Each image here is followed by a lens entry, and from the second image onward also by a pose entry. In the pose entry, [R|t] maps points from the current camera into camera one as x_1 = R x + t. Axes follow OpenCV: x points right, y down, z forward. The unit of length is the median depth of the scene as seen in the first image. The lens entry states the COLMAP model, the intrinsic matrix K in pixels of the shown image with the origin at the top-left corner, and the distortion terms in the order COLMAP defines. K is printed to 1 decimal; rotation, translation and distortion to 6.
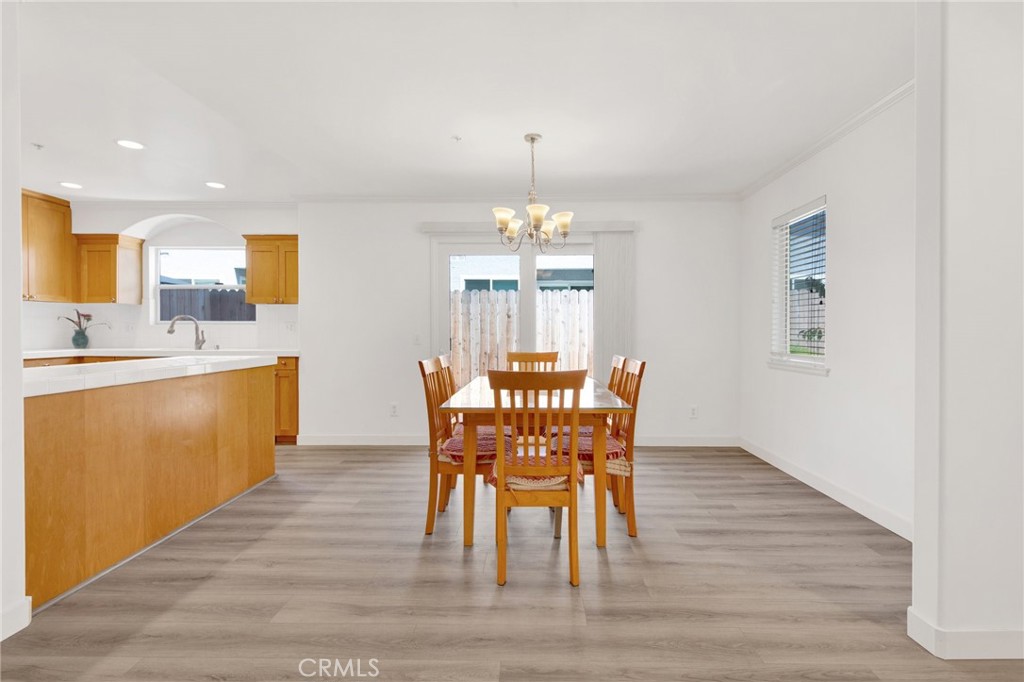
lens RADIAL K [[482.5, 0, 513.5], [0, 482.5, 337.3], [0, 0, 1]] dist [0.000487, -0.000307]
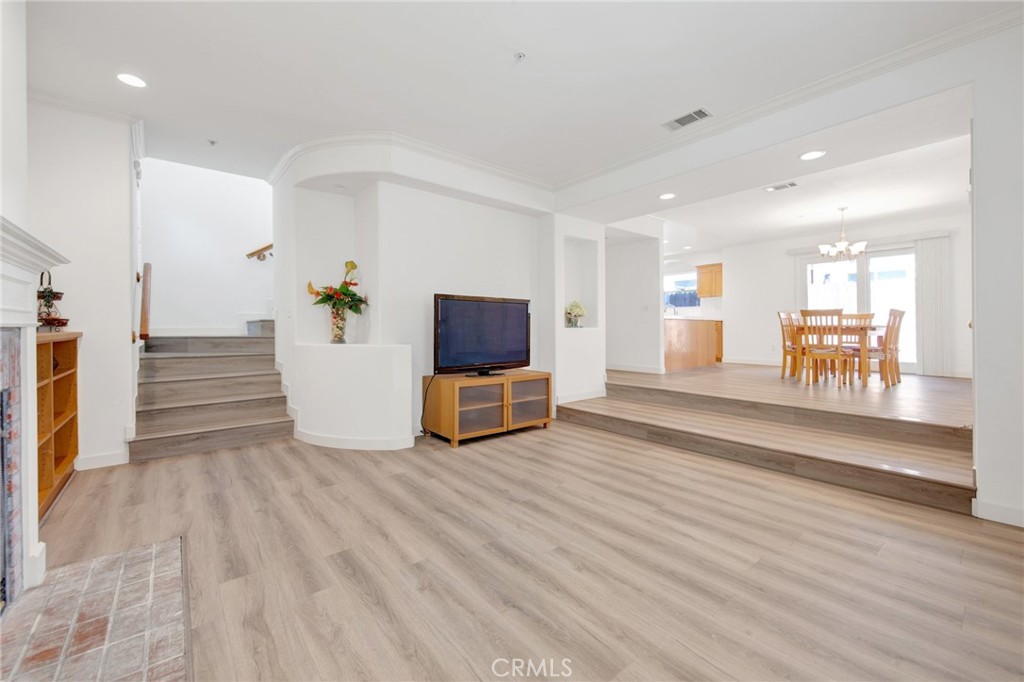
lens RADIAL K [[407.7, 0, 525.4], [0, 407.7, 327.2], [0, 0, 1]] dist [0.001956, -0.000207]
pose [[0.678380, -0.003520, -0.734703, 0.261272], [-0.001893, 0.999977, -0.006539, 0.074806], [0.734709, 0.005826, 0.678358, -0.789092]]
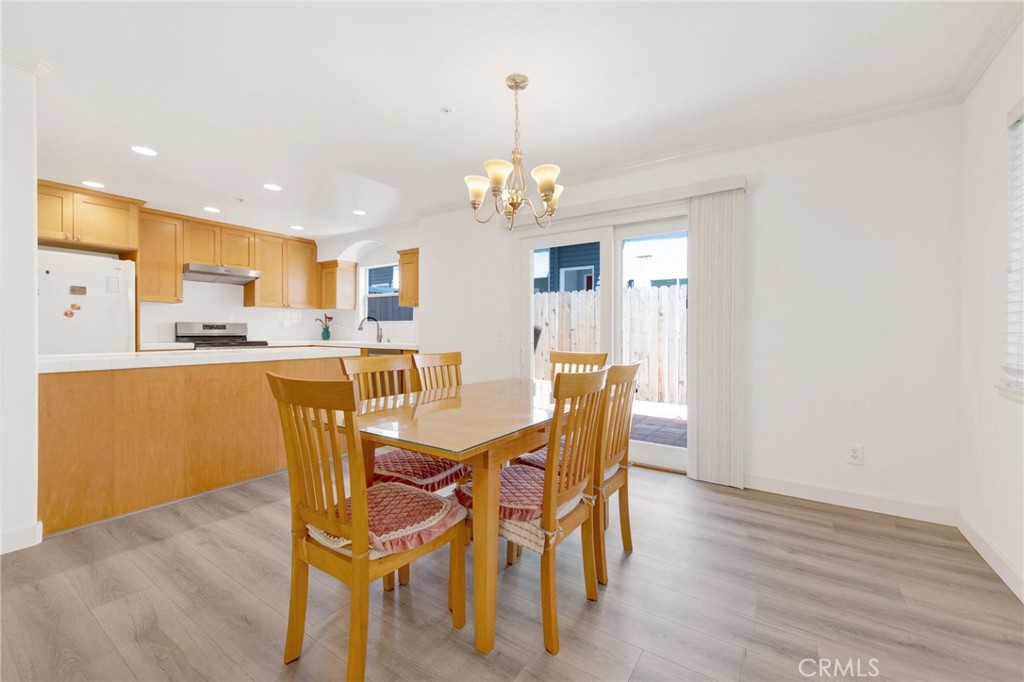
lens RADIAL K [[404.1, 0, 516.0], [0, 404.1, 337.0], [0, 0, 1]] dist [0.000822, -0.000480]
pose [[0.845102, 0.011541, -0.534480, 0.257139], [-0.011572, 0.999928, 0.003294, 0.002138], [0.534480, 0.003401, 0.845175, 0.281858]]
